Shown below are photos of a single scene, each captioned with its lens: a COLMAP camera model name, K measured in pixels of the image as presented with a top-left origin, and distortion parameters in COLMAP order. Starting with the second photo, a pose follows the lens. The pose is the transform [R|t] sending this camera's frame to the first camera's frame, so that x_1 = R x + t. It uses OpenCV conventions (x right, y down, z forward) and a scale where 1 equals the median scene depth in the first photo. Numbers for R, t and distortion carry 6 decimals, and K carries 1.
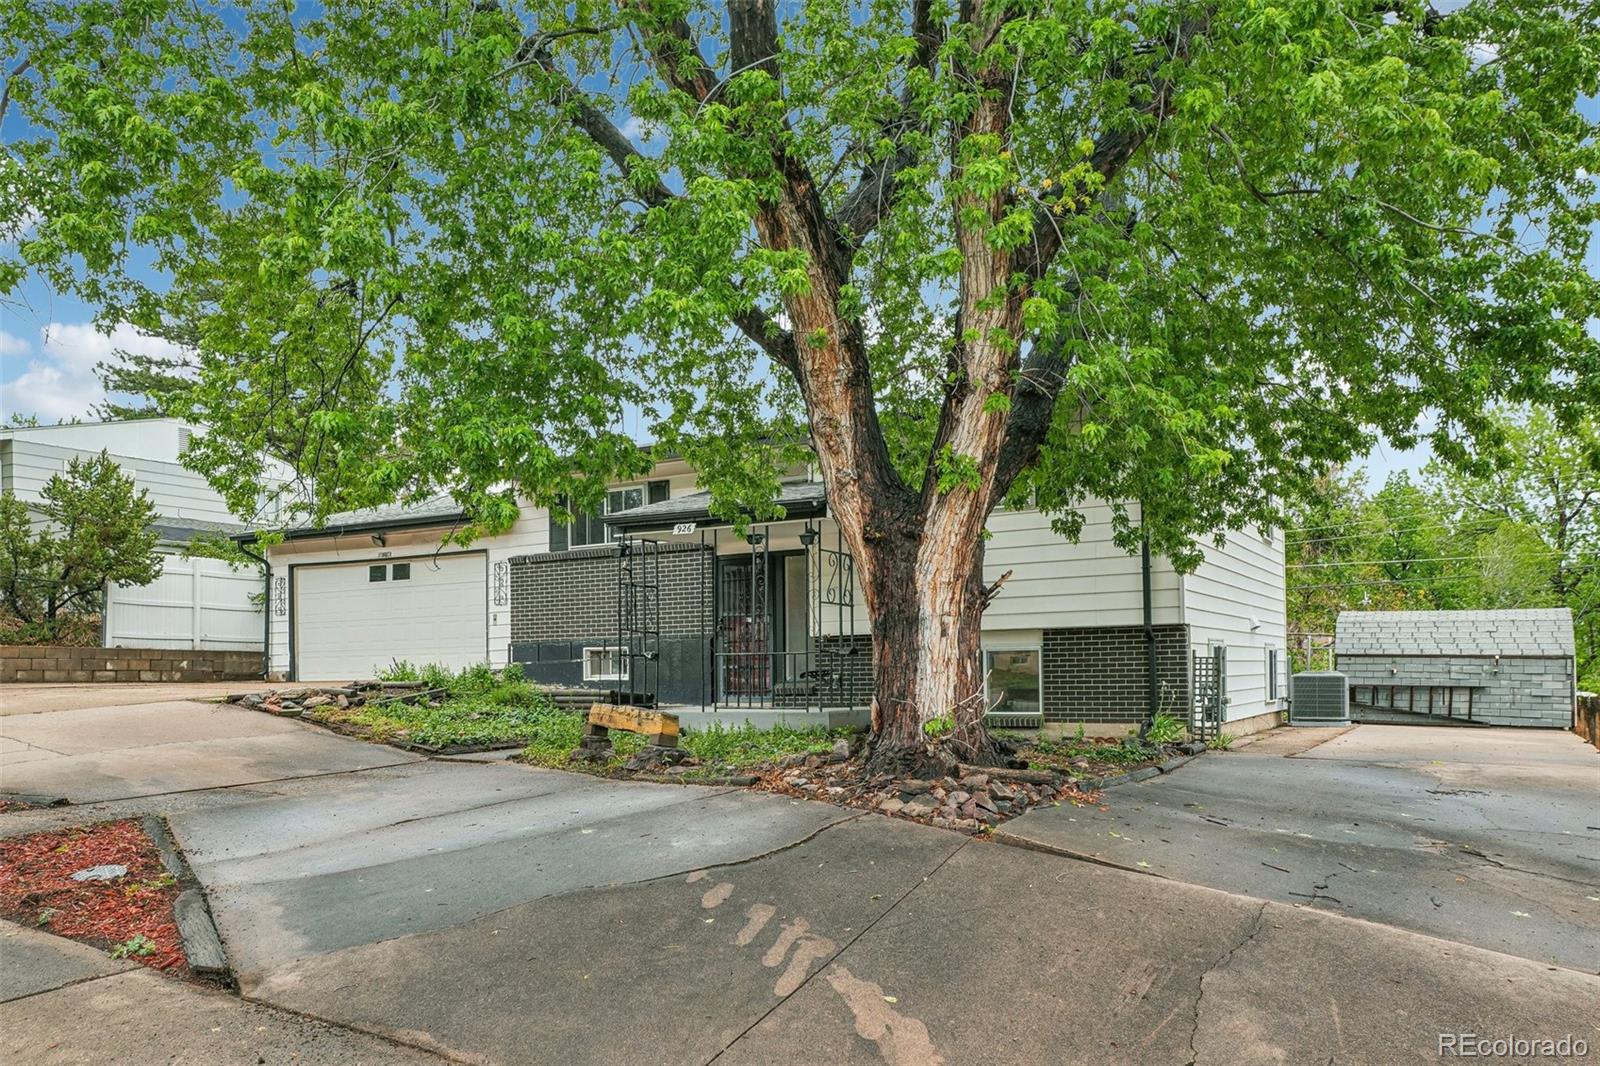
lens RADIAL K [[1136.8, 0, 793.8], [0, 1136.8, 625.9], [0, 0, 1]] dist [0.006429, 0.002800]
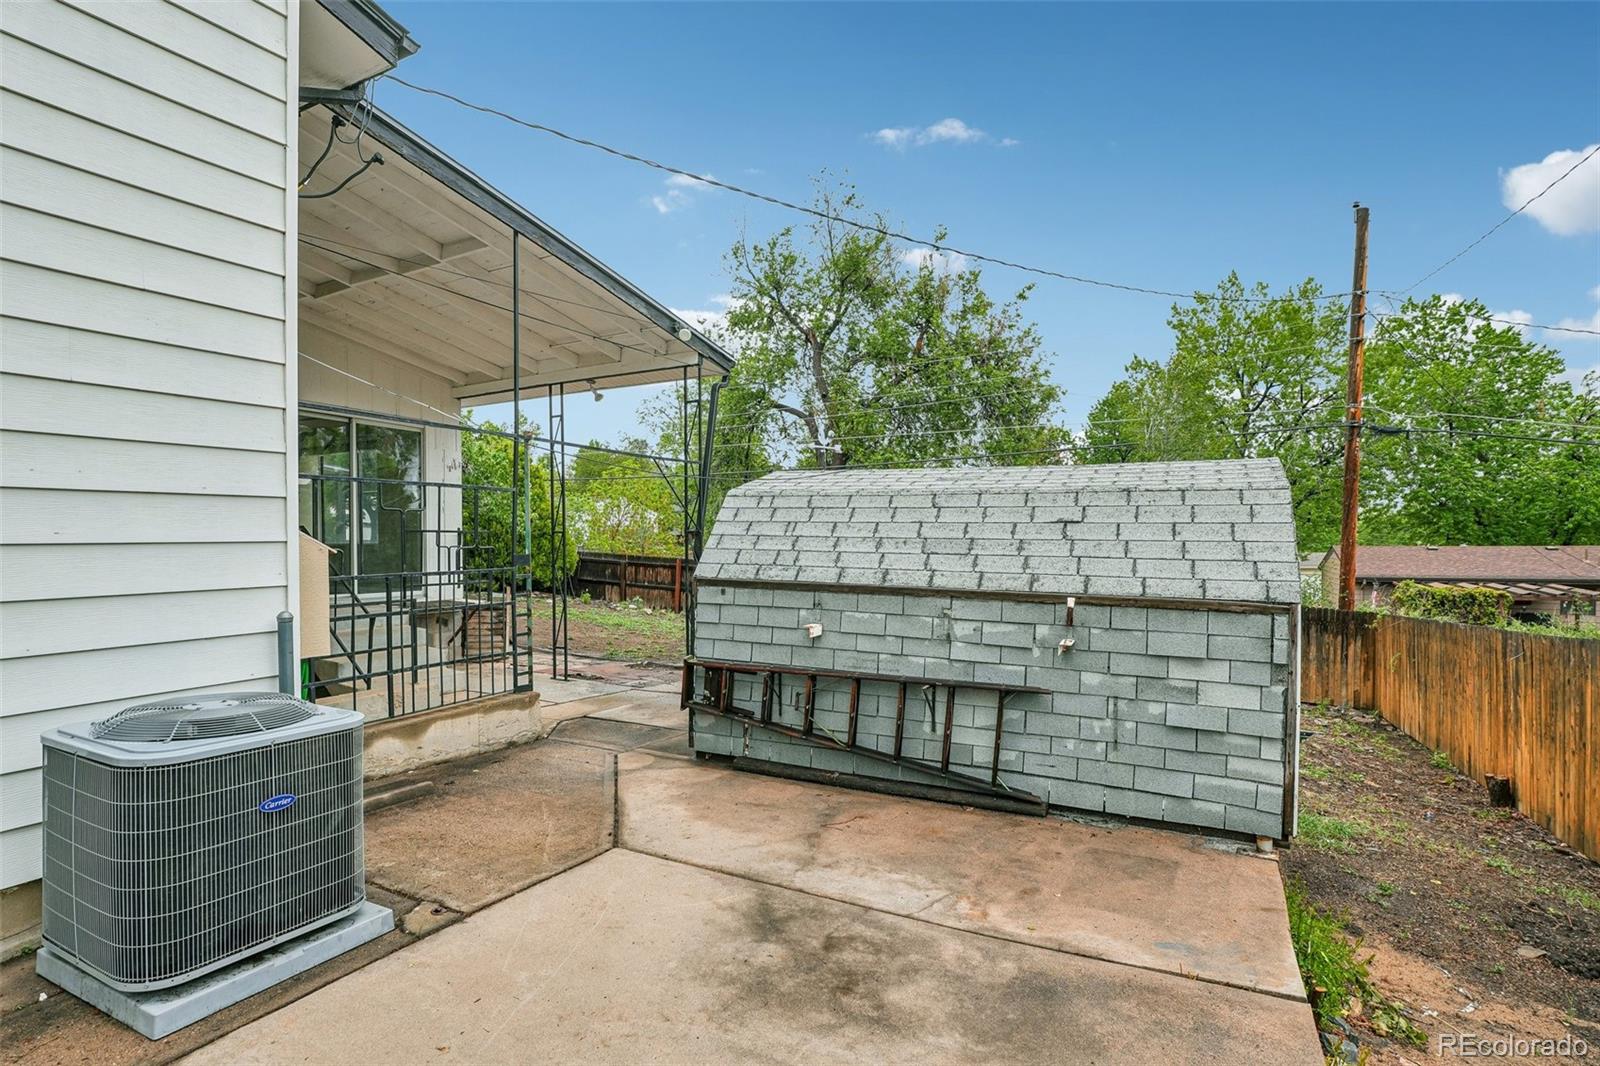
lens RADIAL K [[786.2, 0, 799.8], [0, 786.2, 533.8], [0, 0, 1]] dist [-0.021257, 0.008246]
pose [[0.996880, 0.004803, 0.078780, 0.512698], [-0.007584, 0.999357, 0.035036, 0.000697], [-0.078561, -0.035524, 0.996276, 0.770181]]
